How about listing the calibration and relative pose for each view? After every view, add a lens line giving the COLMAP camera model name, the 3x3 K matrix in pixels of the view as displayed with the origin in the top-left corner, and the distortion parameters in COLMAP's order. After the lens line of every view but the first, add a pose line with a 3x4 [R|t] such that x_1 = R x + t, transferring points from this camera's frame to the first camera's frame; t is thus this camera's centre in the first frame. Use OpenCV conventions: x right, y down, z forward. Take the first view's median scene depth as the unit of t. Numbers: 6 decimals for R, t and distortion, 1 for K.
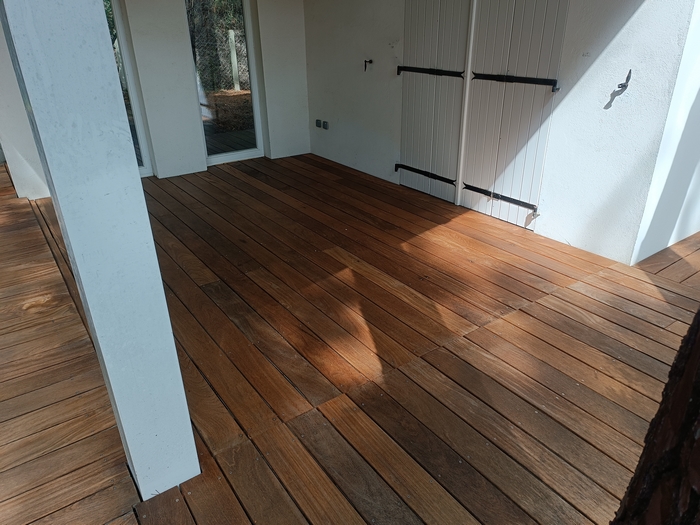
lens RADIAL K [[499.2, 0, 350.3], [0, 499.2, 262.7], [0, 0, 1]] dist [0.003806, 0.000949]
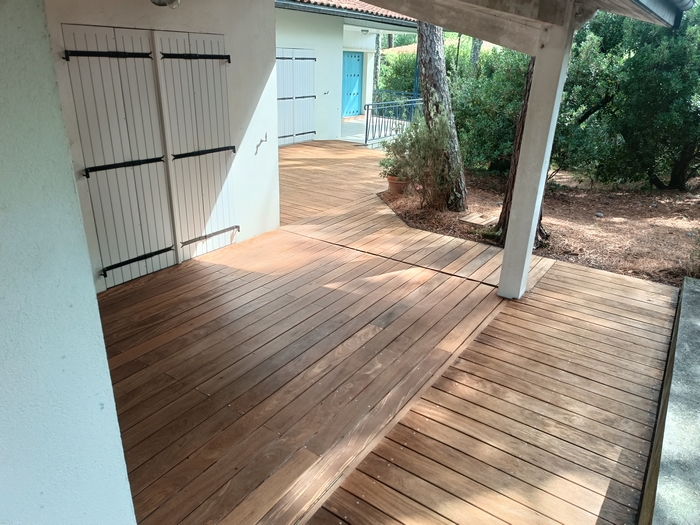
lens RADIAL K [[499.2, 0, 354.3], [0, 499.2, 262.2], [0, 0, 1]] dist [0.003806, 0.000949]
pose [[-0.344885, -0.352140, 0.870087, -1.091137], [0.387753, 0.790721, 0.473717, -0.594994], [-0.854811, 0.500757, -0.136164, 0.941945]]
